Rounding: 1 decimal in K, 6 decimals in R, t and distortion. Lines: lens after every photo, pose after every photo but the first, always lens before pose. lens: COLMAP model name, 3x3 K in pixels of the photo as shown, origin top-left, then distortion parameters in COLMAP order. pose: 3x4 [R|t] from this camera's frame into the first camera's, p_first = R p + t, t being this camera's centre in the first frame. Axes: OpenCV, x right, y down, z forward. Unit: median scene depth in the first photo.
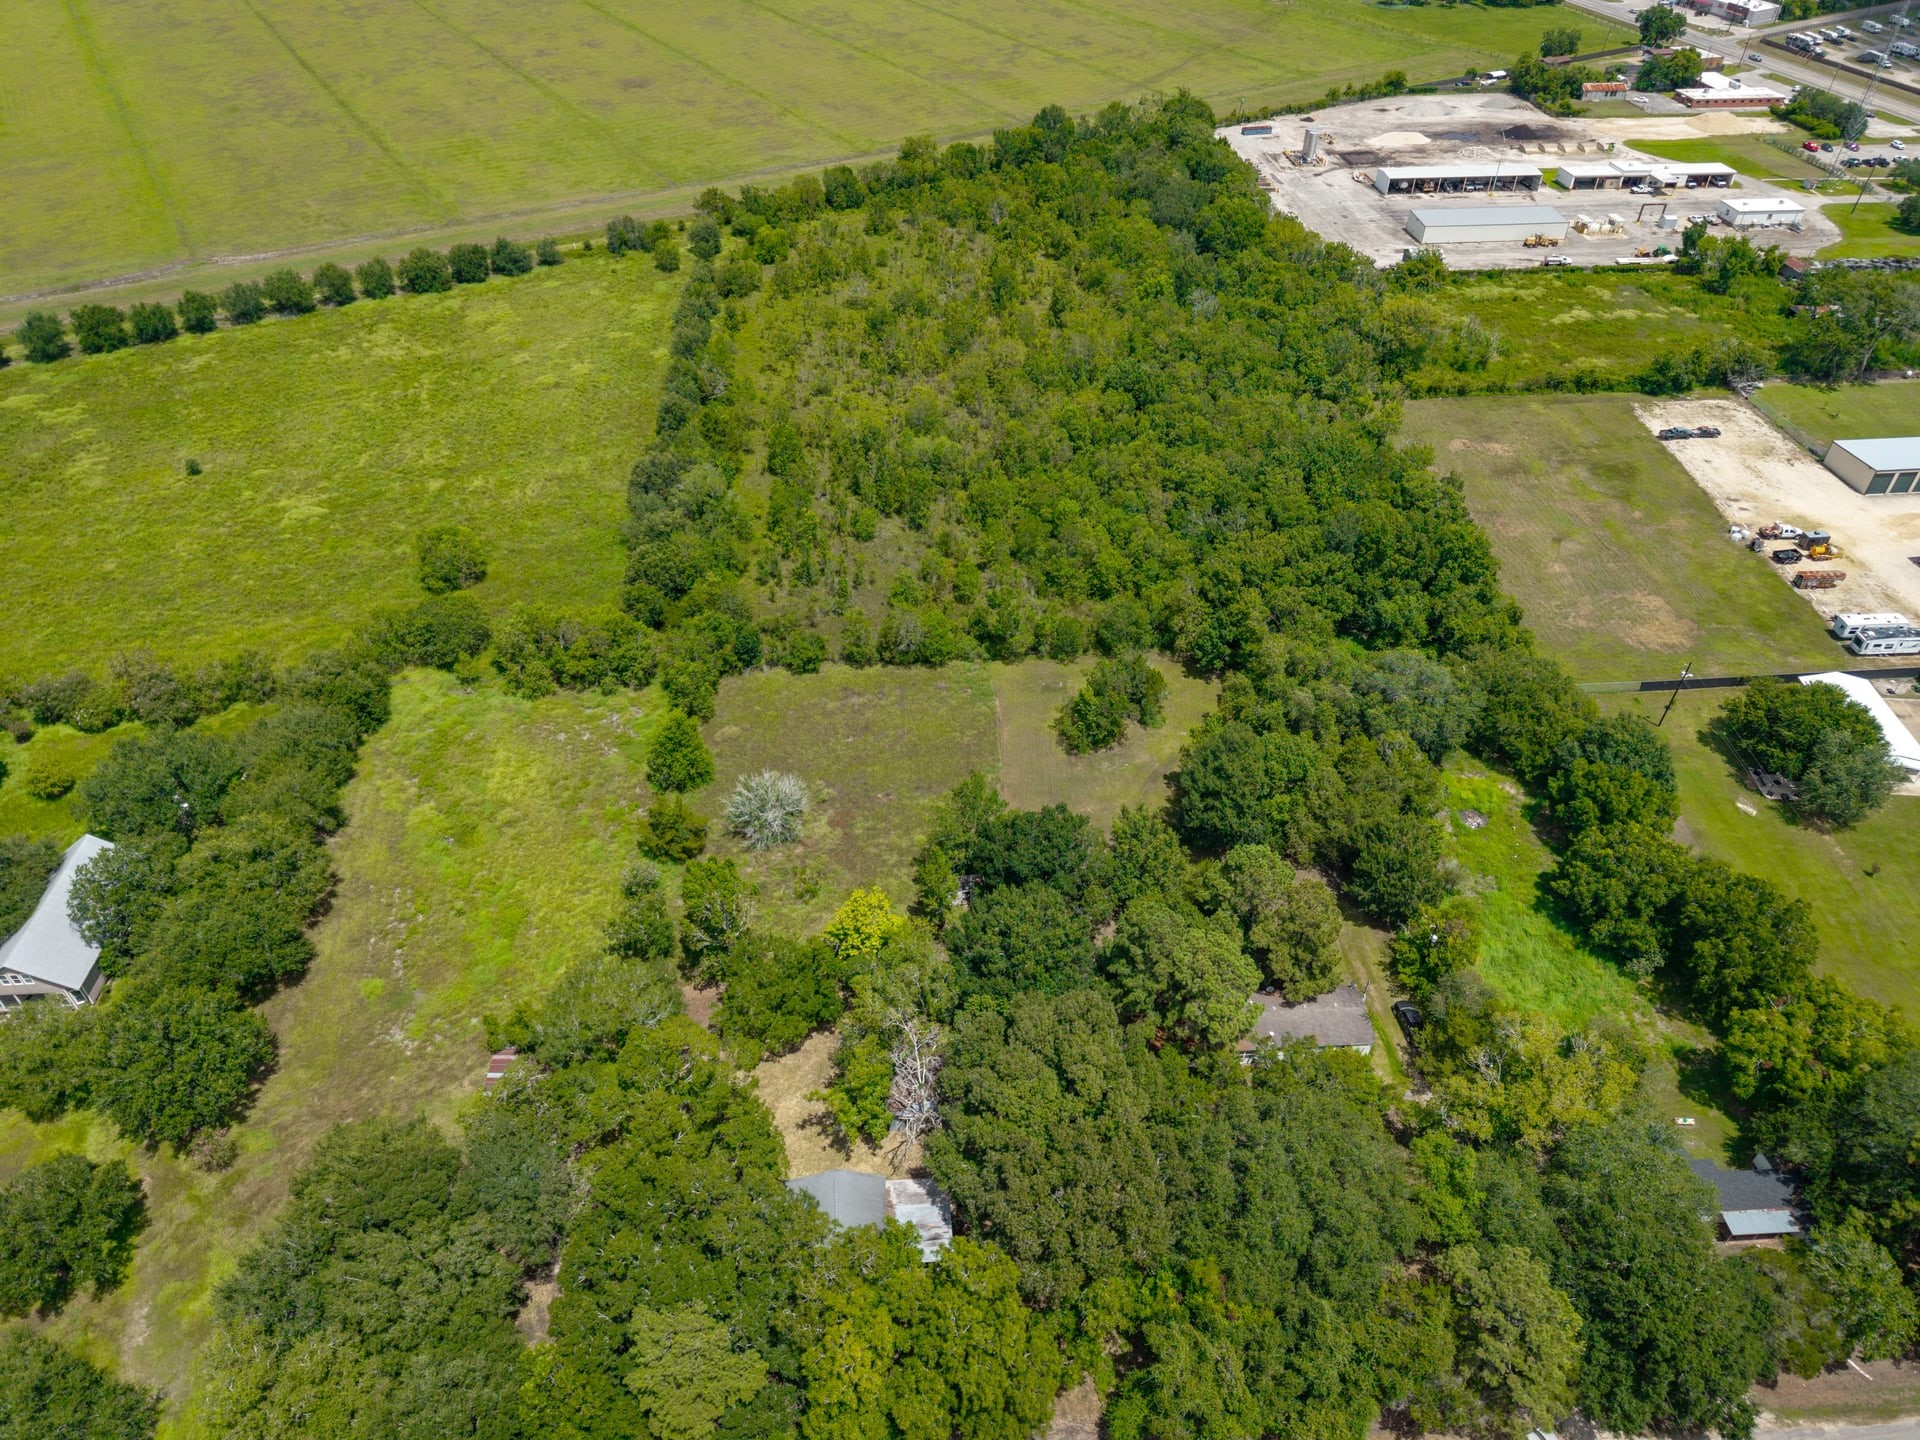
lens RADIAL K [[1288.1, 0, 960.0], [0, 1288.1, 720.0], [0, 0, 1]] dist [0.009001, -0.003416]
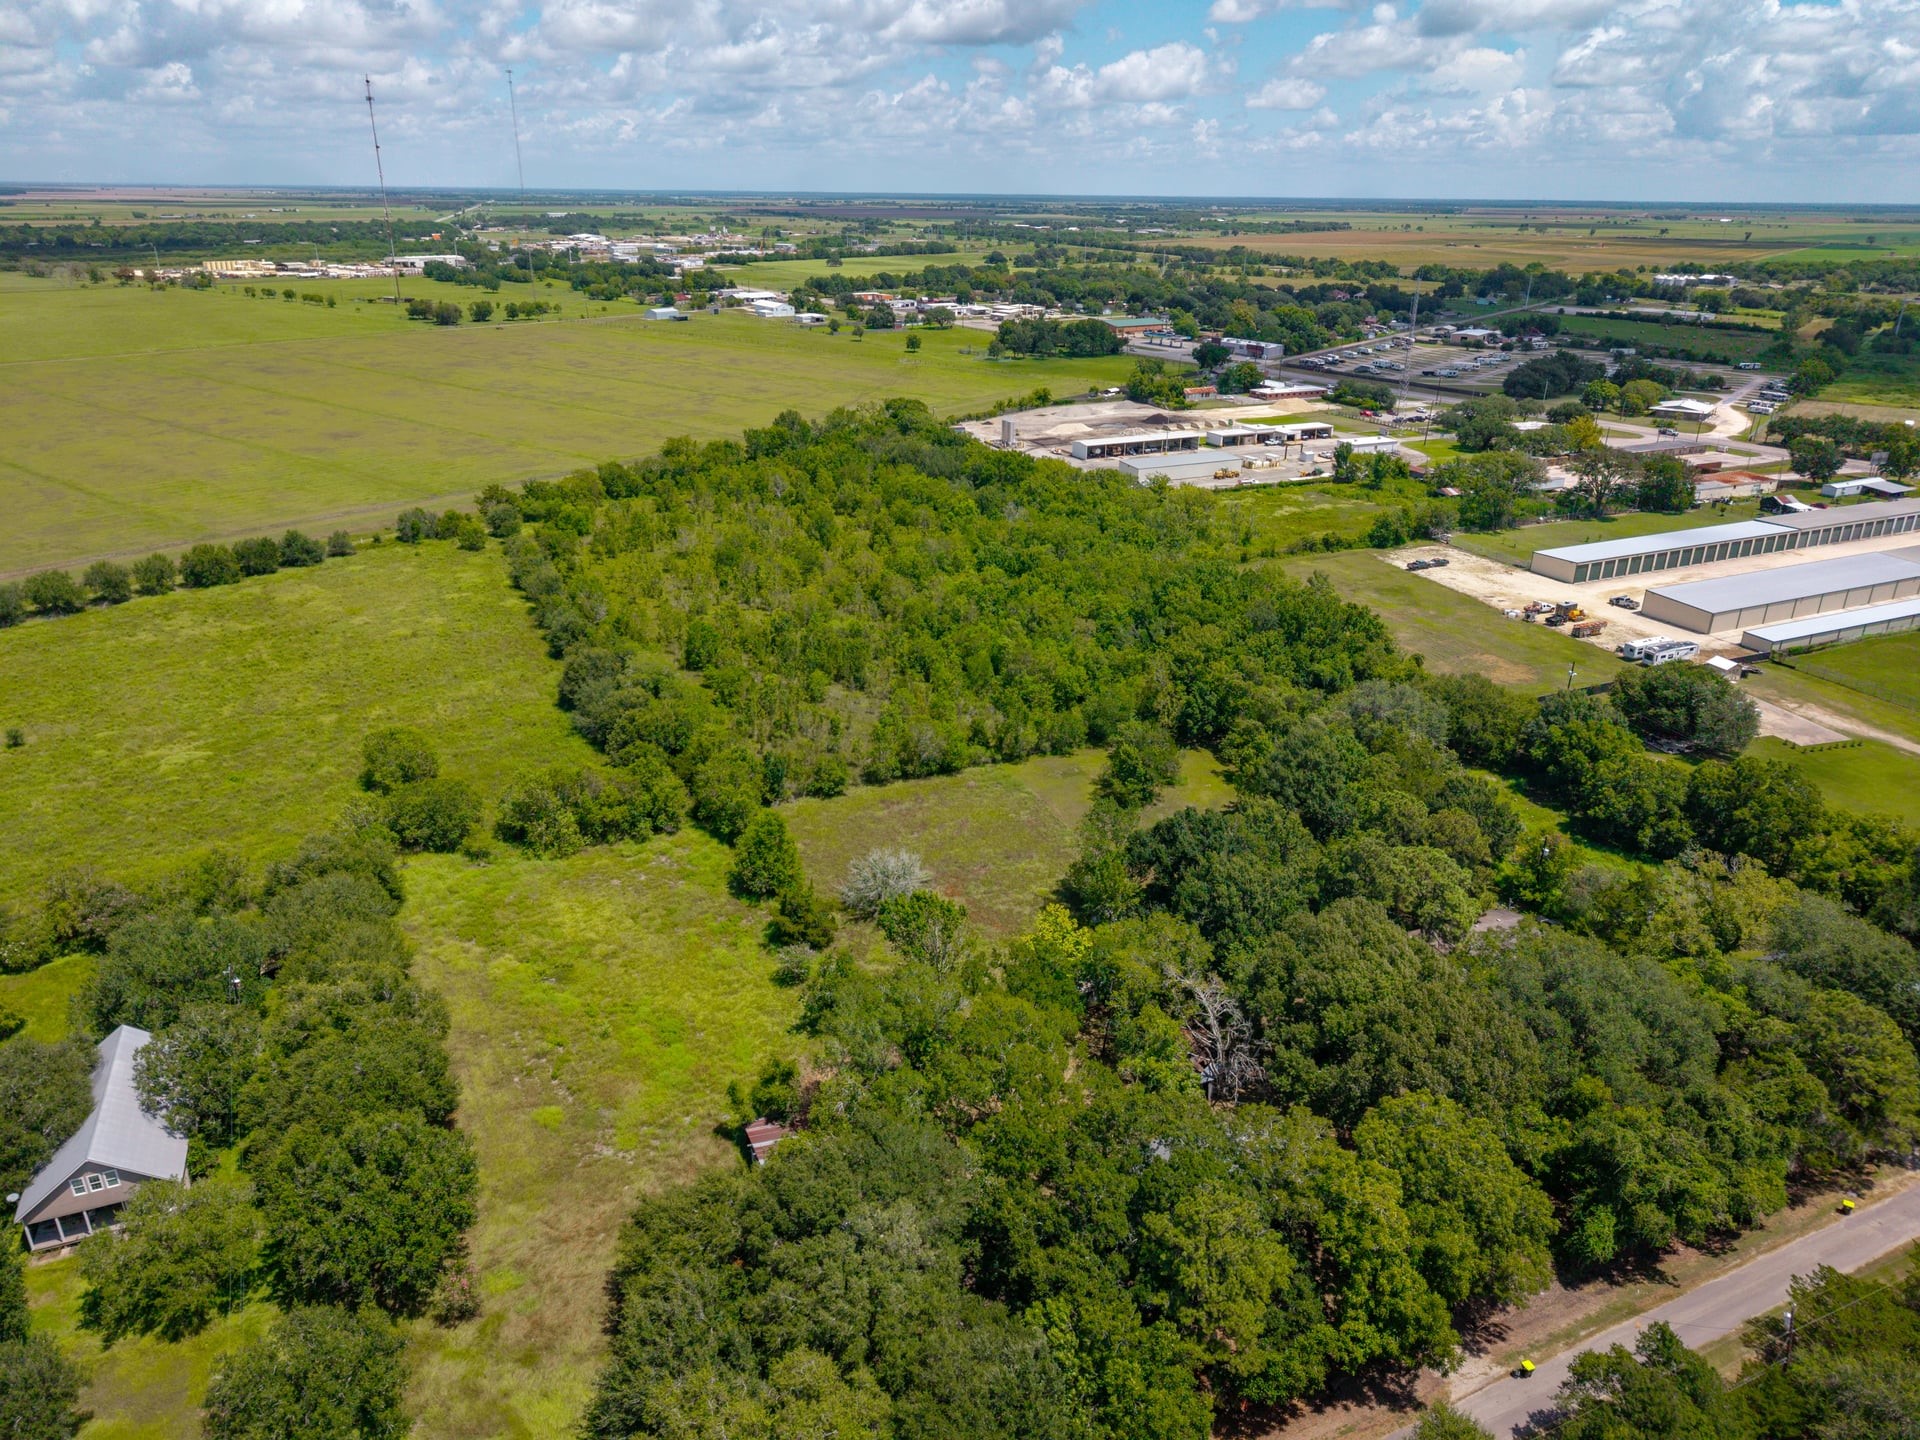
lens RADIAL K [[1284.3, 0, 960.0], [0, 1284.3, 720.0], [0, 0, 1]] dist [0.020564, -0.017795]
pose [[0.942721, -0.127524, 0.308245, -0.277902], [0.211505, 0.943064, -0.256702, 0.153508], [-0.257959, 0.307194, 0.916018, 0.050417]]
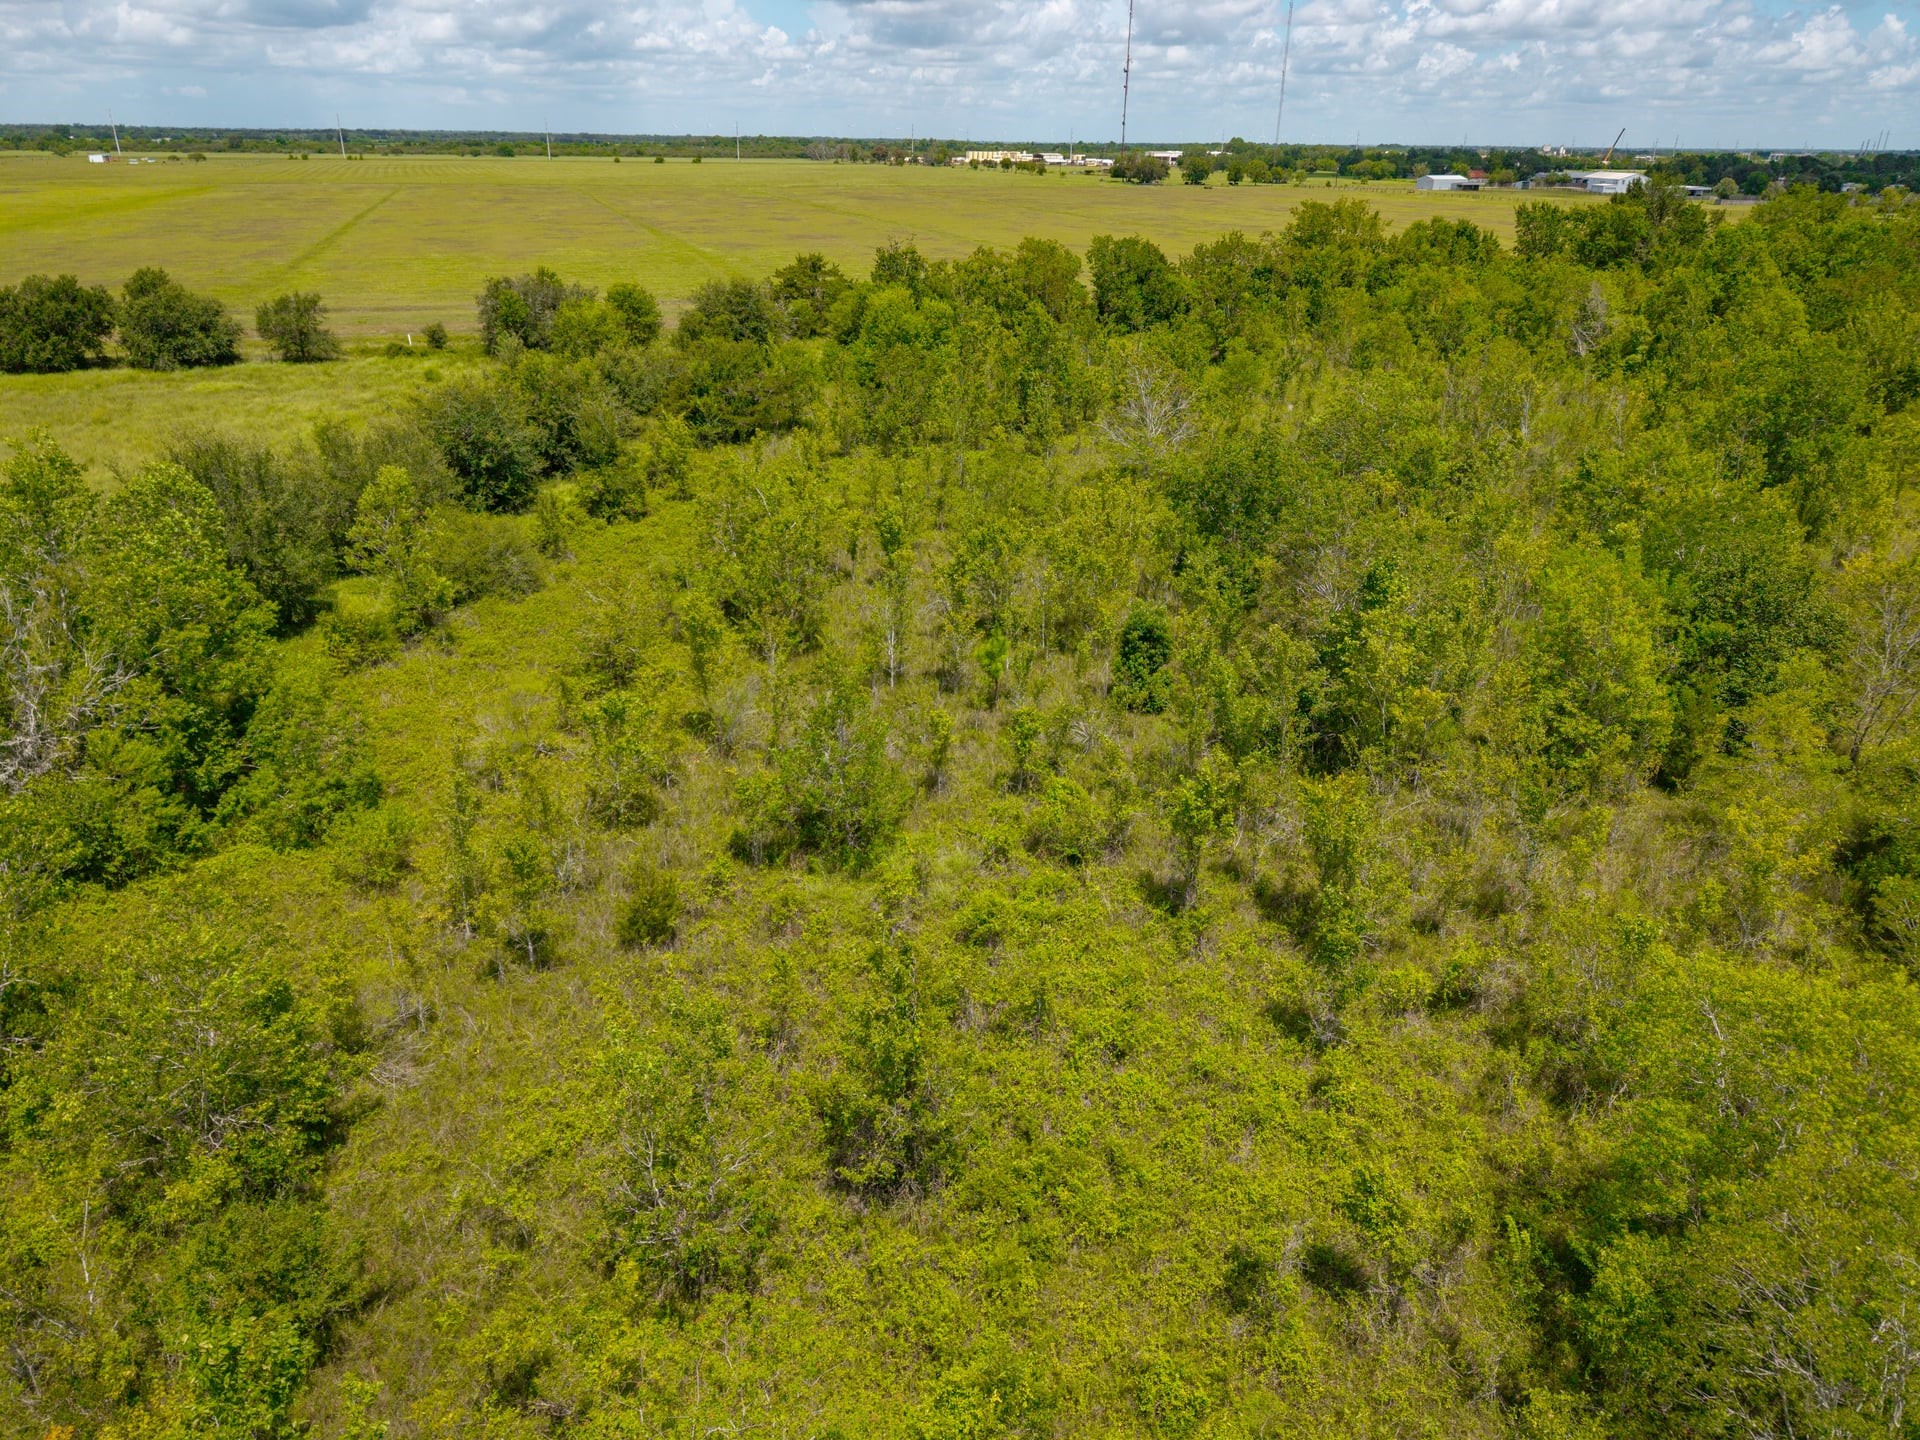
lens RADIAL K [[1288.1, 0, 960.0], [0, 1288.1, 720.0], [0, 0, 1]] dist [0.009001, -0.003416]
pose [[0.973022, 0.091988, -0.211582, -0.073381], [-0.144196, 0.958364, -0.246468, -0.277966], [0.180100, 0.270328, 0.945773, 1.024078]]
